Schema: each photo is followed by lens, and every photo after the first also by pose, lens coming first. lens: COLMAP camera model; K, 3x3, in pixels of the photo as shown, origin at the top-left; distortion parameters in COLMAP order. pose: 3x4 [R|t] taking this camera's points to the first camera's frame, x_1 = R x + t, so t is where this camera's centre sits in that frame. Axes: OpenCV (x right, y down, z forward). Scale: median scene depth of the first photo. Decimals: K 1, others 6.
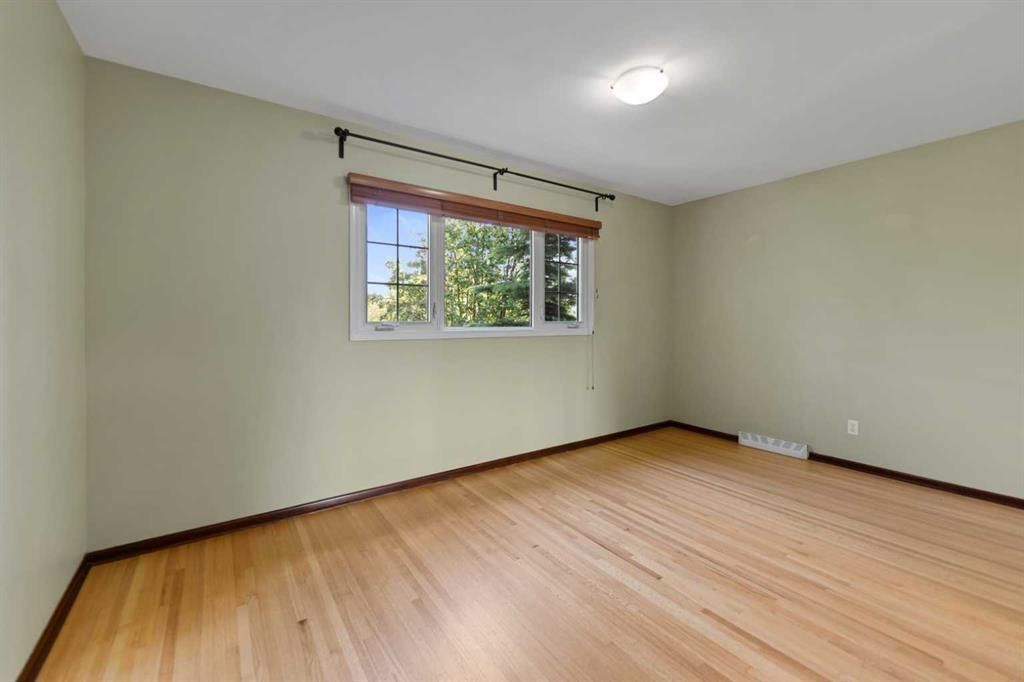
lens RADIAL K [[425.7, 0, 513.3], [0, 425.7, 320.0], [0, 0, 1]] dist [-0.002889, 0.000028]
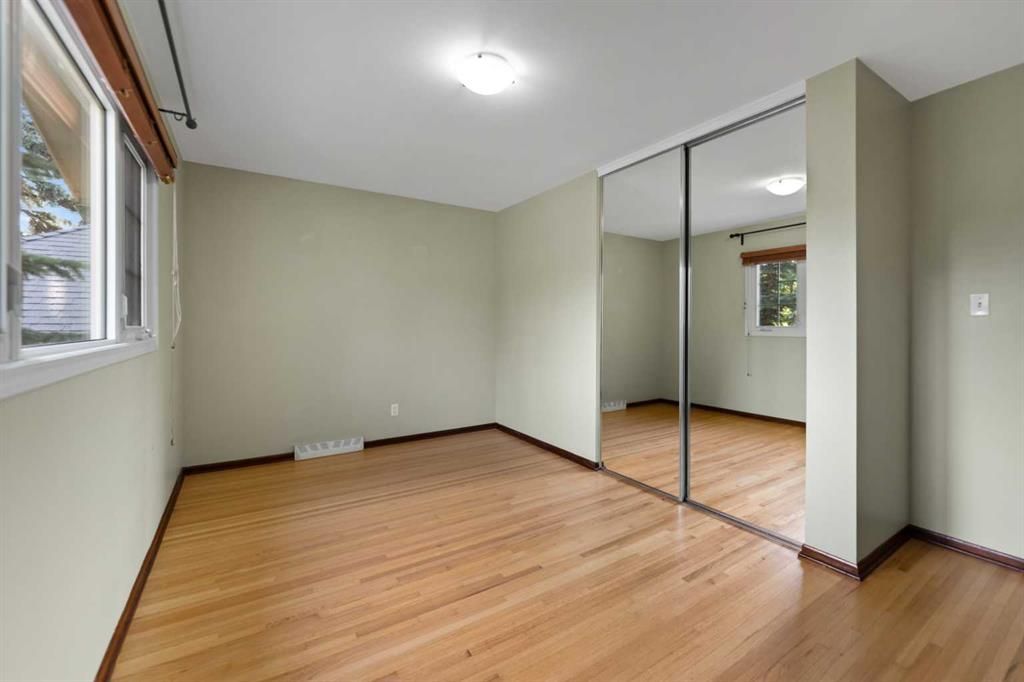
lens RADIAL K [[425.7, 0, 513.3], [0, 425.7, 320.0], [0, 0, 1]] dist [-0.002889, 0.000028]
pose [[0.040014, 0.003738, 0.999192, -0.535111], [-0.000174, 0.999993, -0.003734, -0.006172], [-0.999199, -0.000024, 0.040015, 0.753907]]
